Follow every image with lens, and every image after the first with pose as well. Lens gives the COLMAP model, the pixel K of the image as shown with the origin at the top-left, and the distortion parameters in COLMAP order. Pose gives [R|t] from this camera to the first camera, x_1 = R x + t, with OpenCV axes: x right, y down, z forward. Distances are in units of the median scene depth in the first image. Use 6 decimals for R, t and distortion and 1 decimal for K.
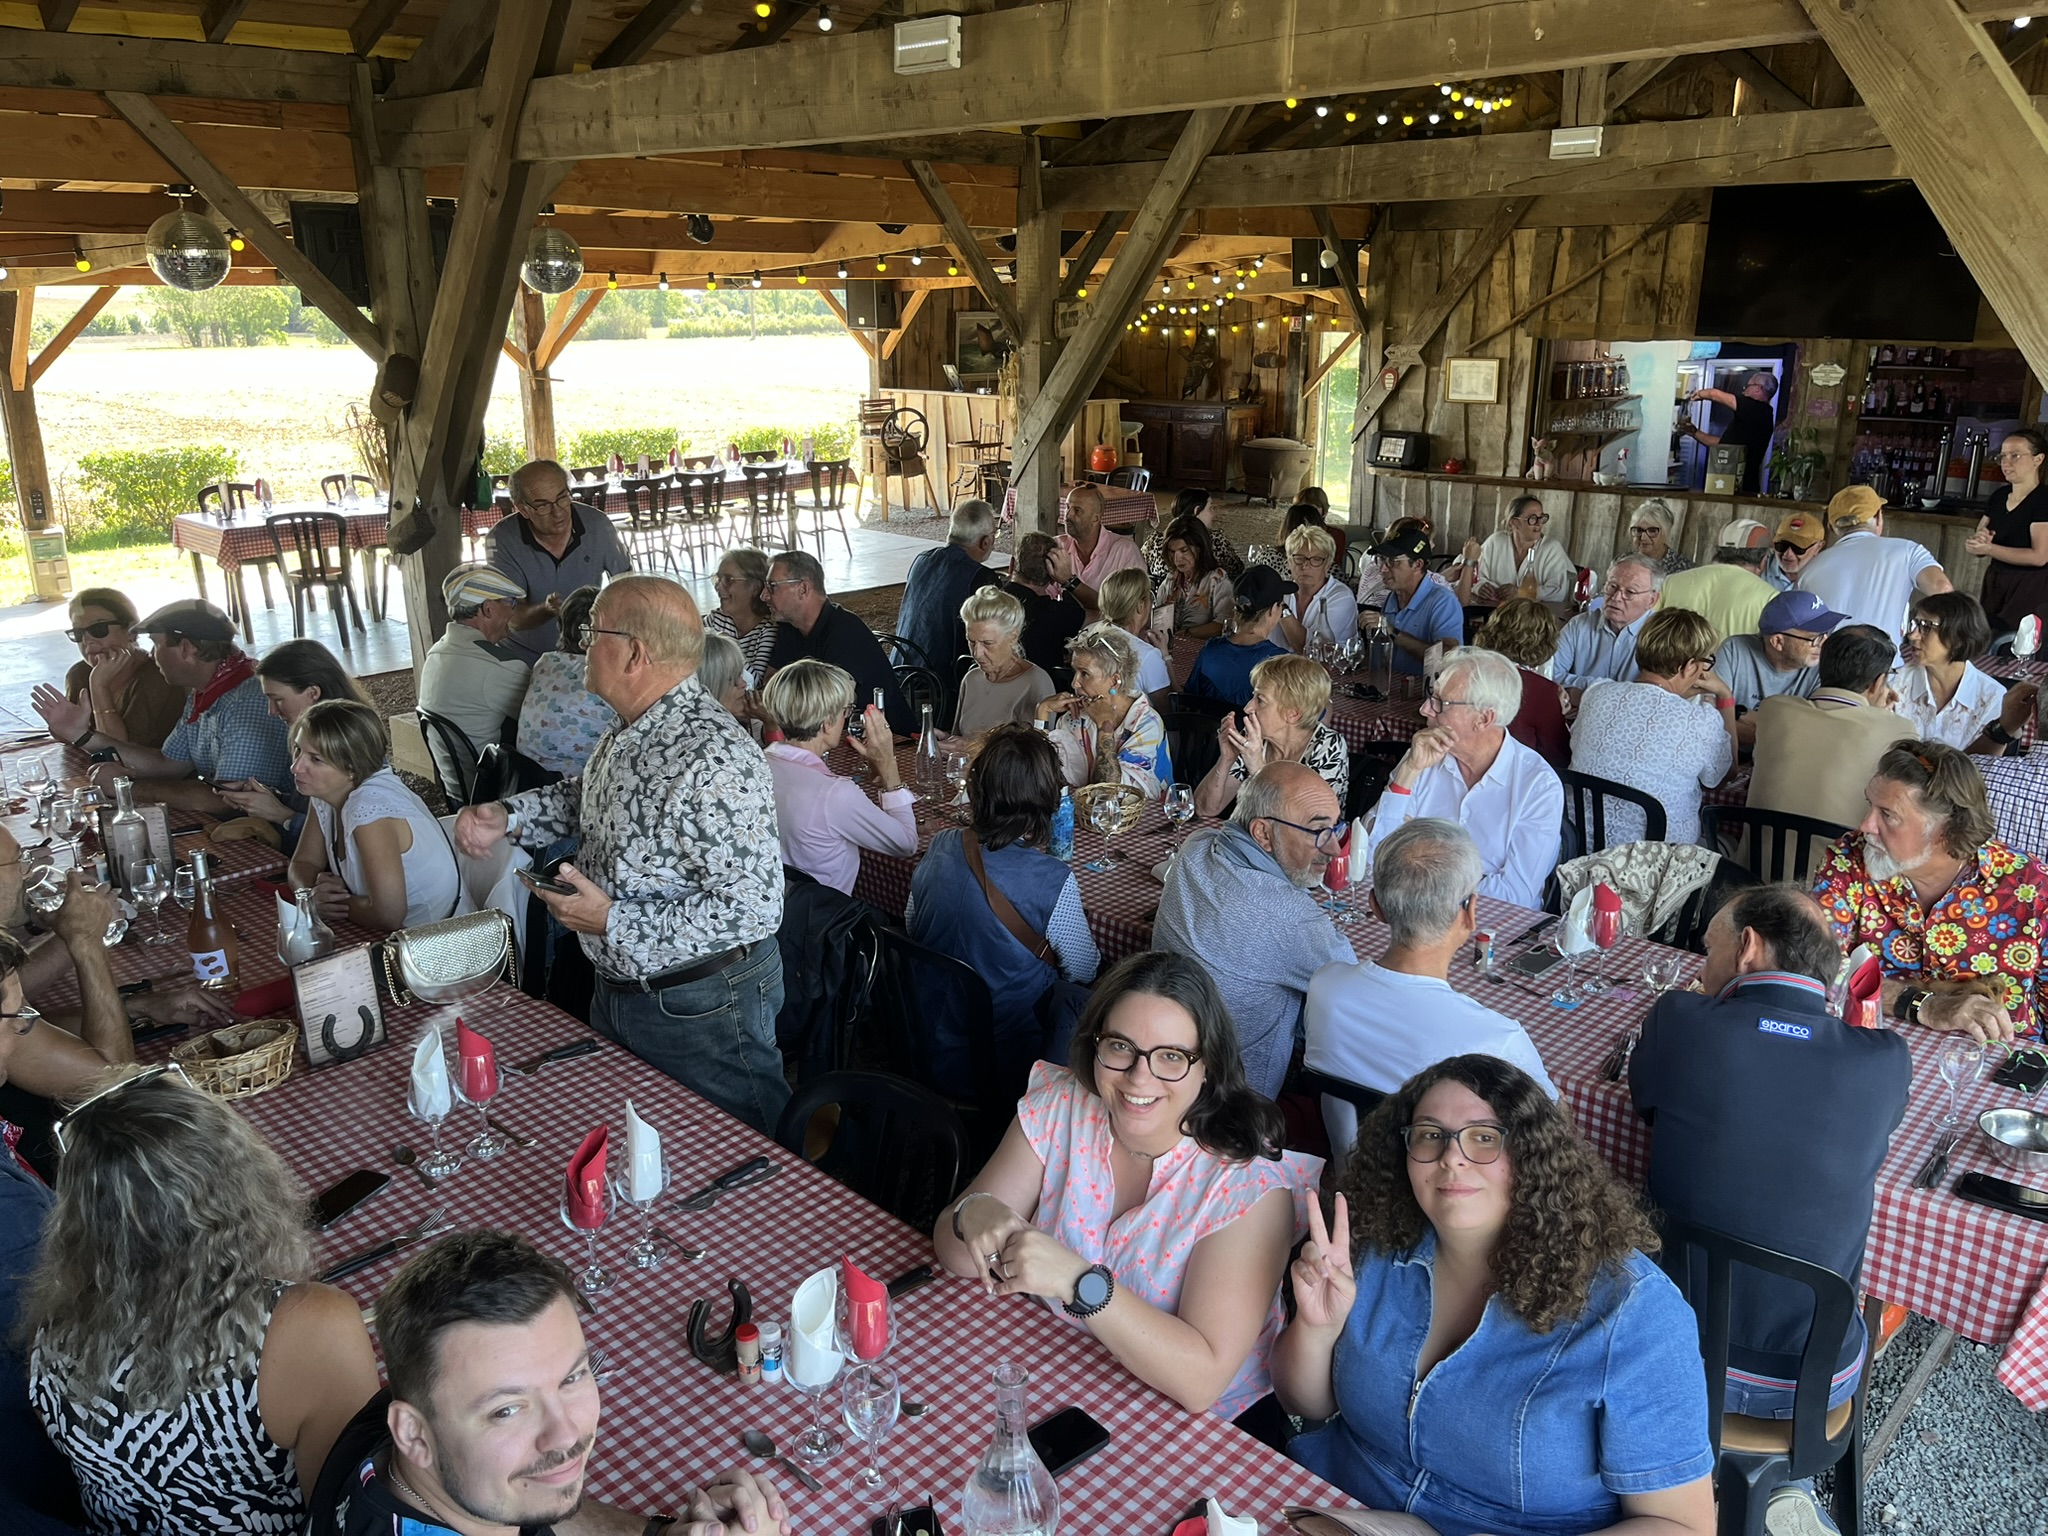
lens RADIAL K [[1534.8, 0, 1024.0], [0, 1534.8, 768.0], [0, 0, 1]] dist [-0.002886, -0.000192]
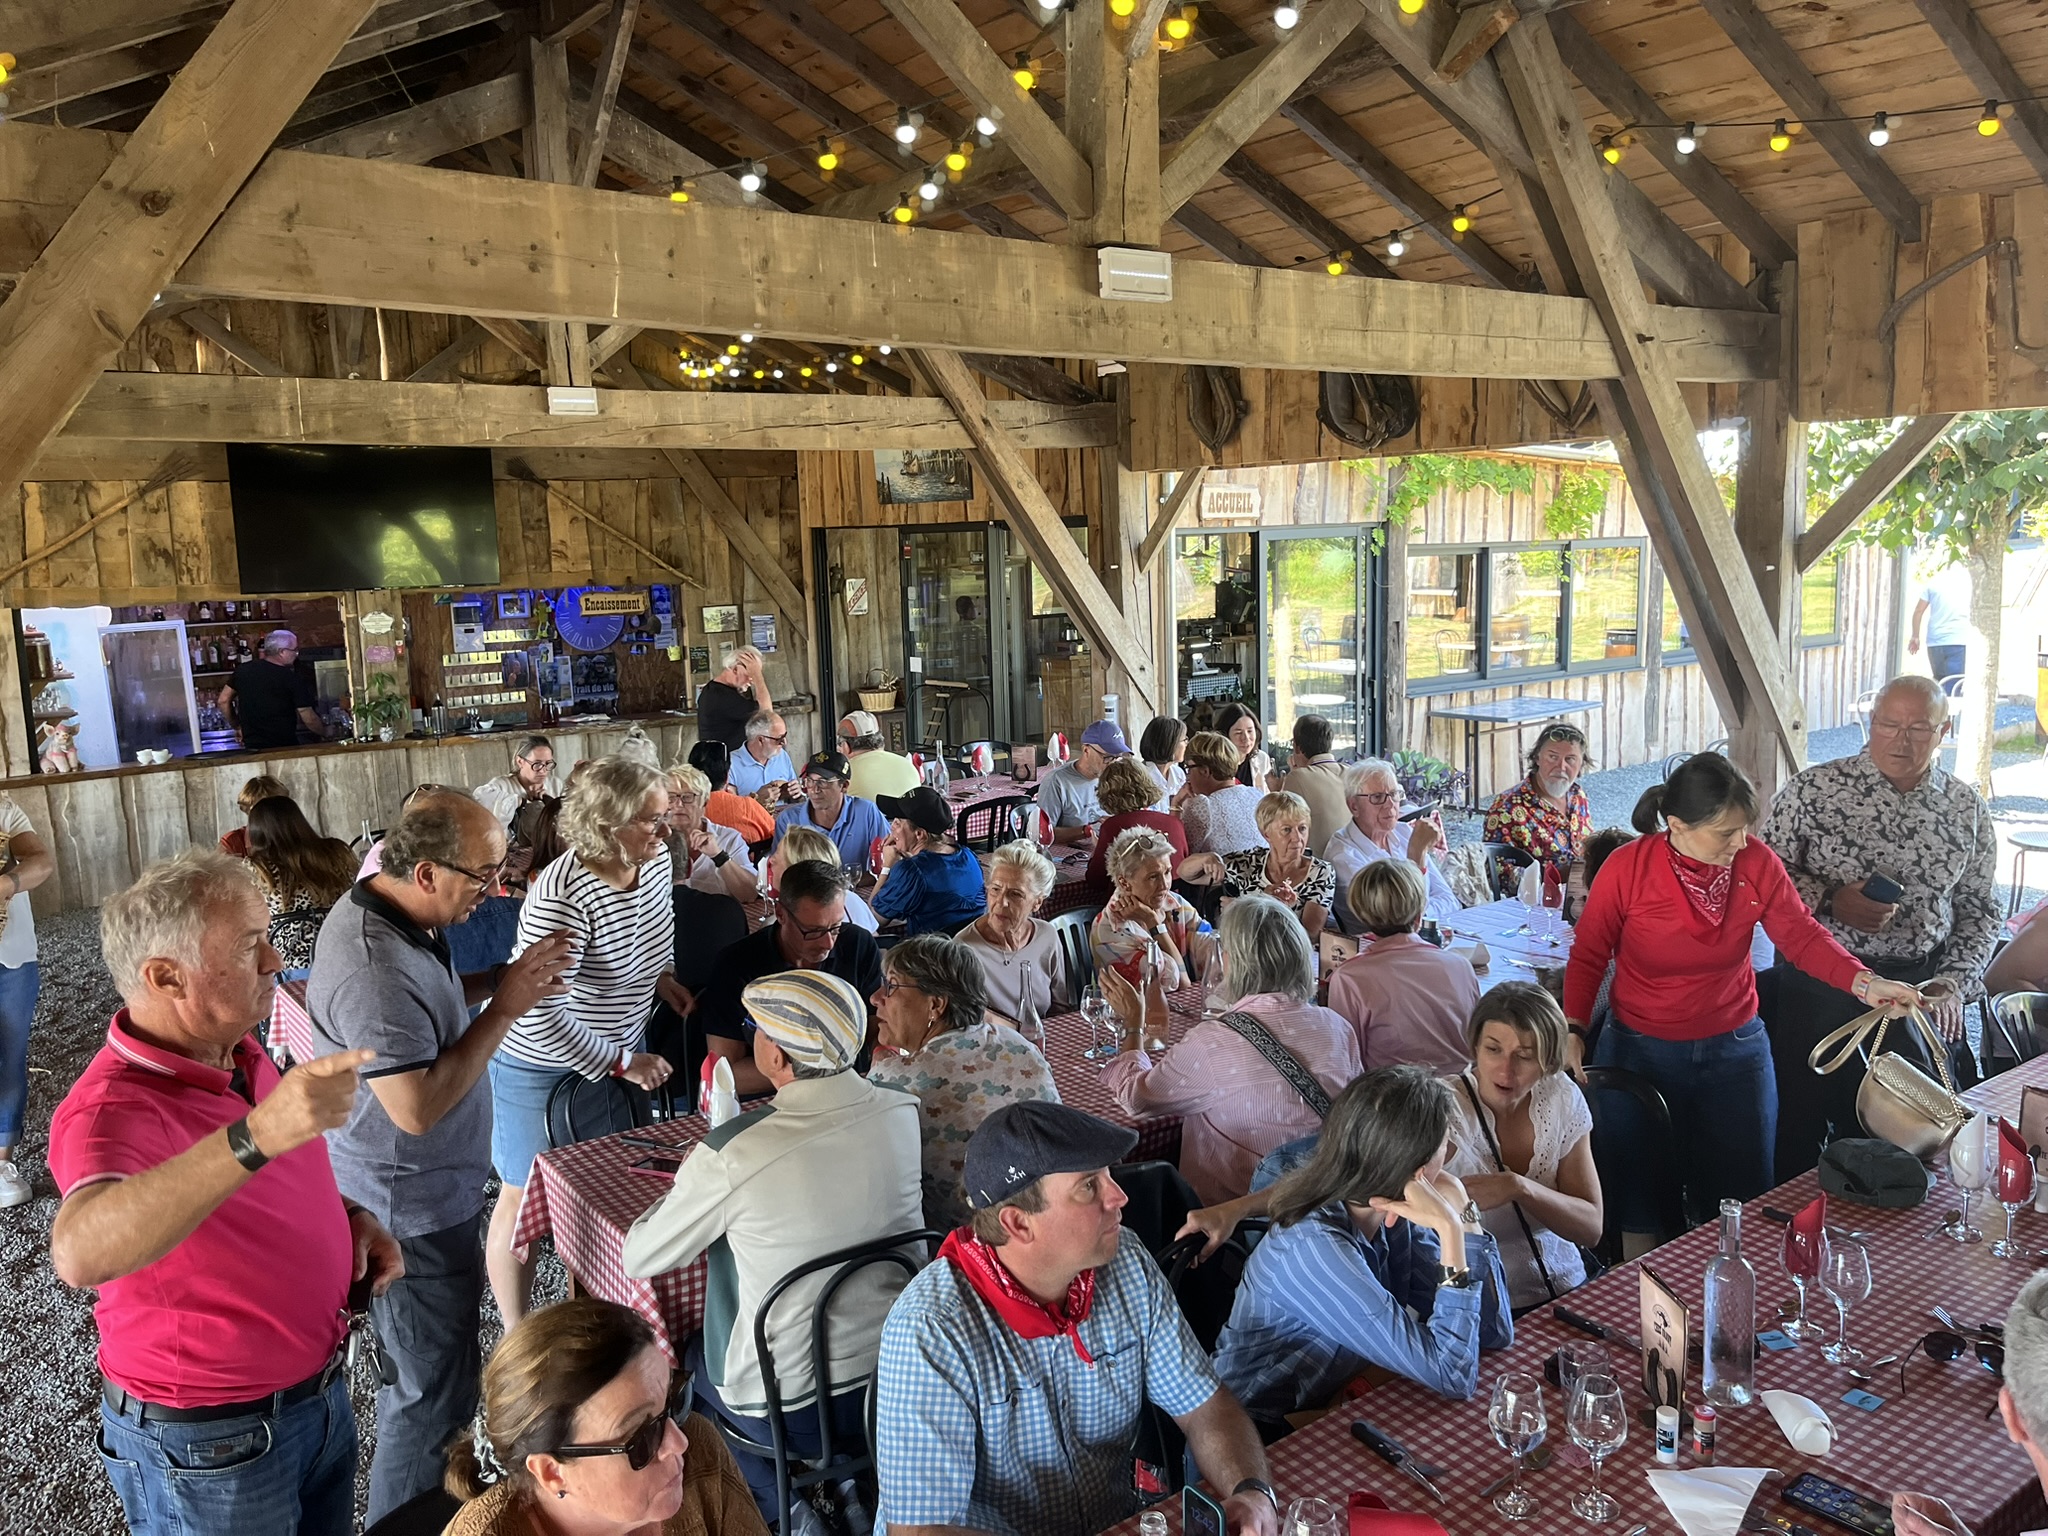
lens RADIAL K [[1578.2, 0, 1024.0], [0, 1578.2, 768.0], [0, 0, 1]] dist [0.075826, -0.077346]
pose [[0.194242, -0.144292, 0.970283, -0.473258], [0.319282, 0.944563, 0.076549, -0.104687], [-0.927539, 0.294924, 0.229544, 0.366088]]
